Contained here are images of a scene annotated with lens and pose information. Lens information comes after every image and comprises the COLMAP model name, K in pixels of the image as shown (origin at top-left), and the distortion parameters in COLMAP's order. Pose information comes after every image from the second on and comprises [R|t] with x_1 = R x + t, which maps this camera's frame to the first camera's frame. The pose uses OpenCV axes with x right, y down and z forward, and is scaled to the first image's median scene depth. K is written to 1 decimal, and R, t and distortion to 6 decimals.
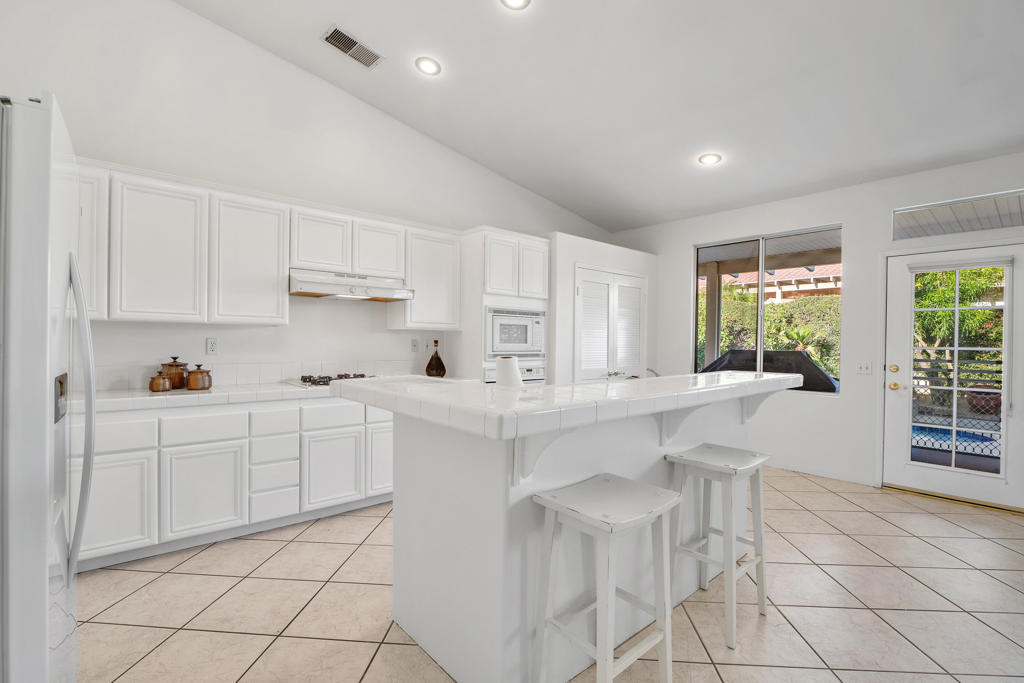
lens RADIAL K [[456.8, 0, 512.8], [0, 456.8, 340.7], [0, 0, 1]] dist [0.003927, -0.001719]
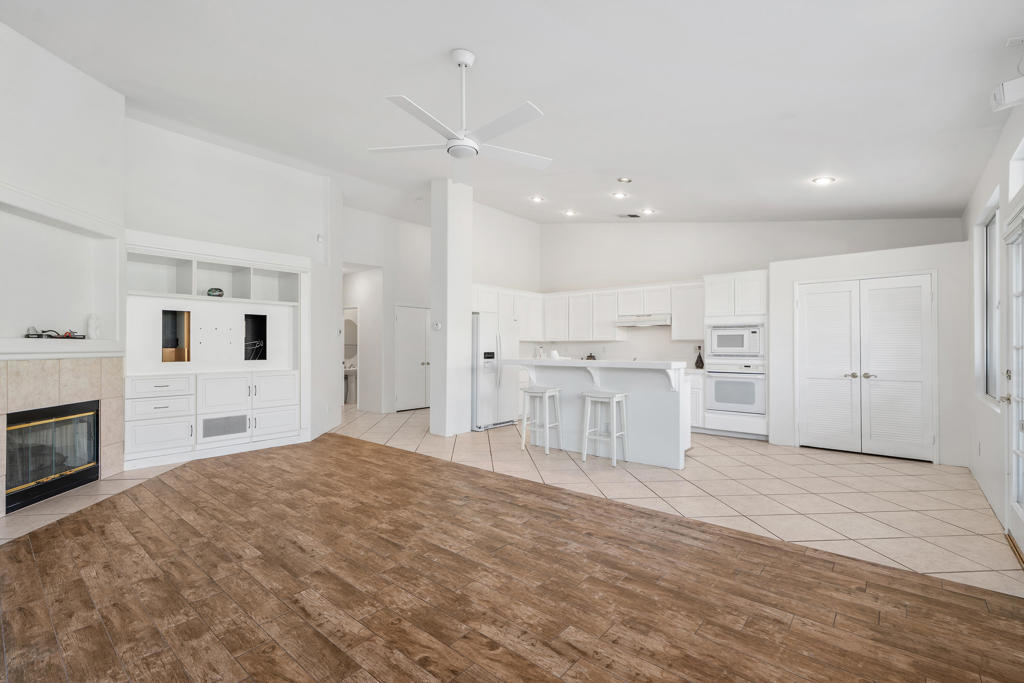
lens RADIAL K [[456.8, 0, 503.4], [0, 456.8, 335.8], [0, 0, 1]] dist [0.003927, -0.001719]
pose [[0.127170, -0.033516, -0.991315, 1.429302], [0.007815, 0.999432, -0.032788, 0.011535], [0.991850, -0.003578, 0.127359, 0.084137]]
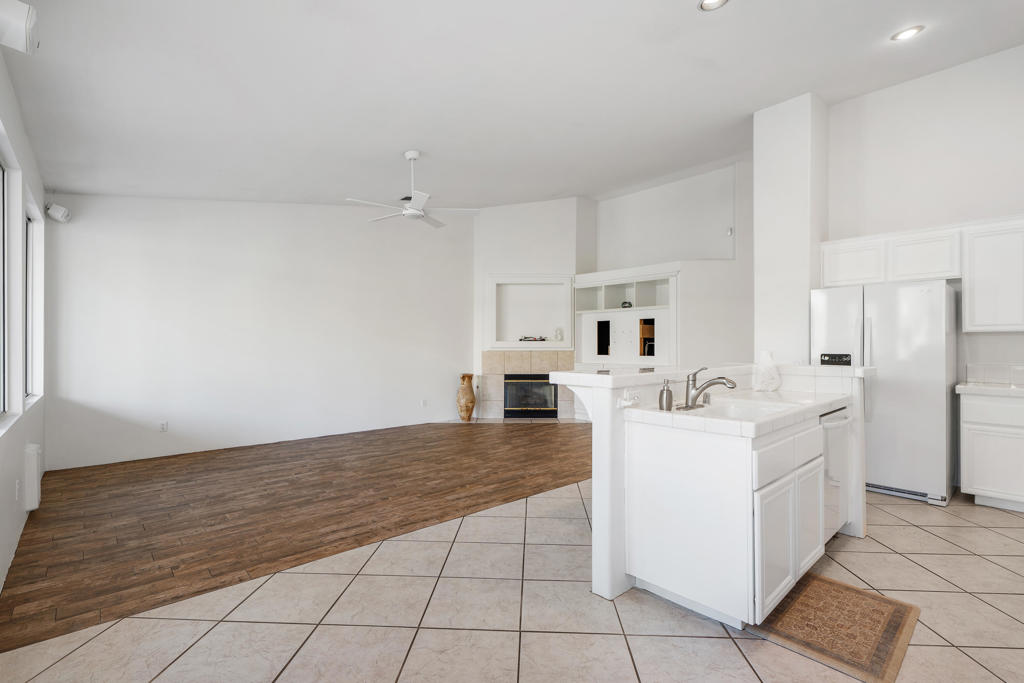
lens RADIAL K [[456.8, 0, 510.9], [0, 456.8, 344.2], [0, 0, 1]] dist [0.003927, -0.001719]
pose [[-0.999880, -0.008530, -0.012954, 0.458357], [-0.008402, 0.999916, -0.009895, 0.010835], [0.013038, -0.009785, -0.999867, 1.235764]]
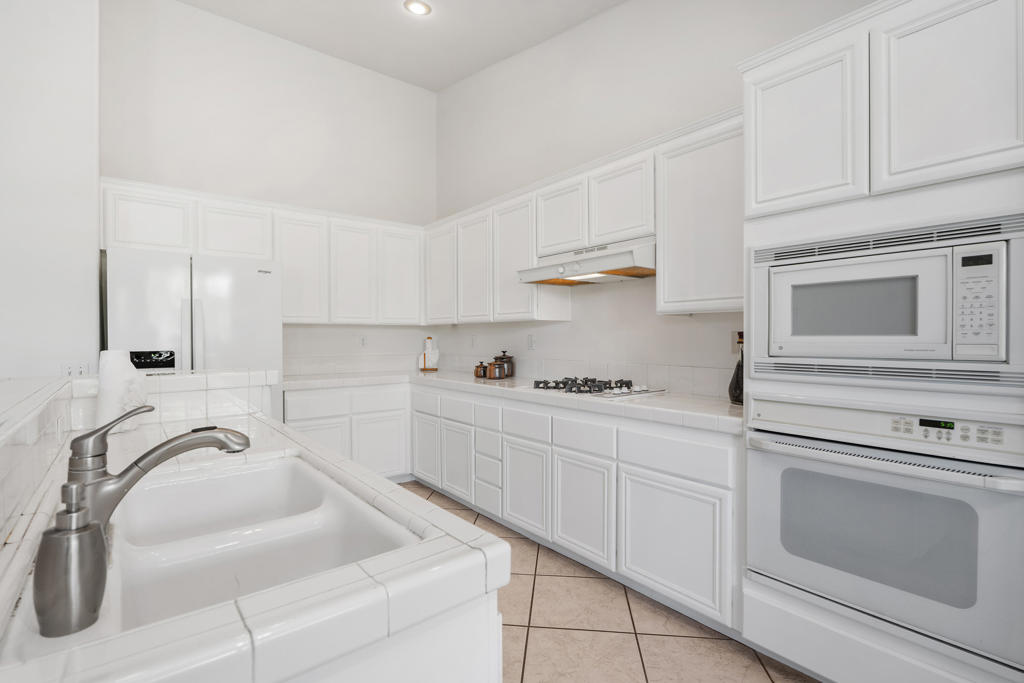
lens RADIAL K [[477.6, 0, 508.7], [0, 477.6, 338.1], [0, 0, 1]] dist [-0.007869, -0.001498]
pose [[-0.043419, -0.006396, -0.999036, 0.387446], [0.012037, 0.999904, -0.006925, 0.007596], [0.998984, -0.012326, -0.043338, 0.784169]]
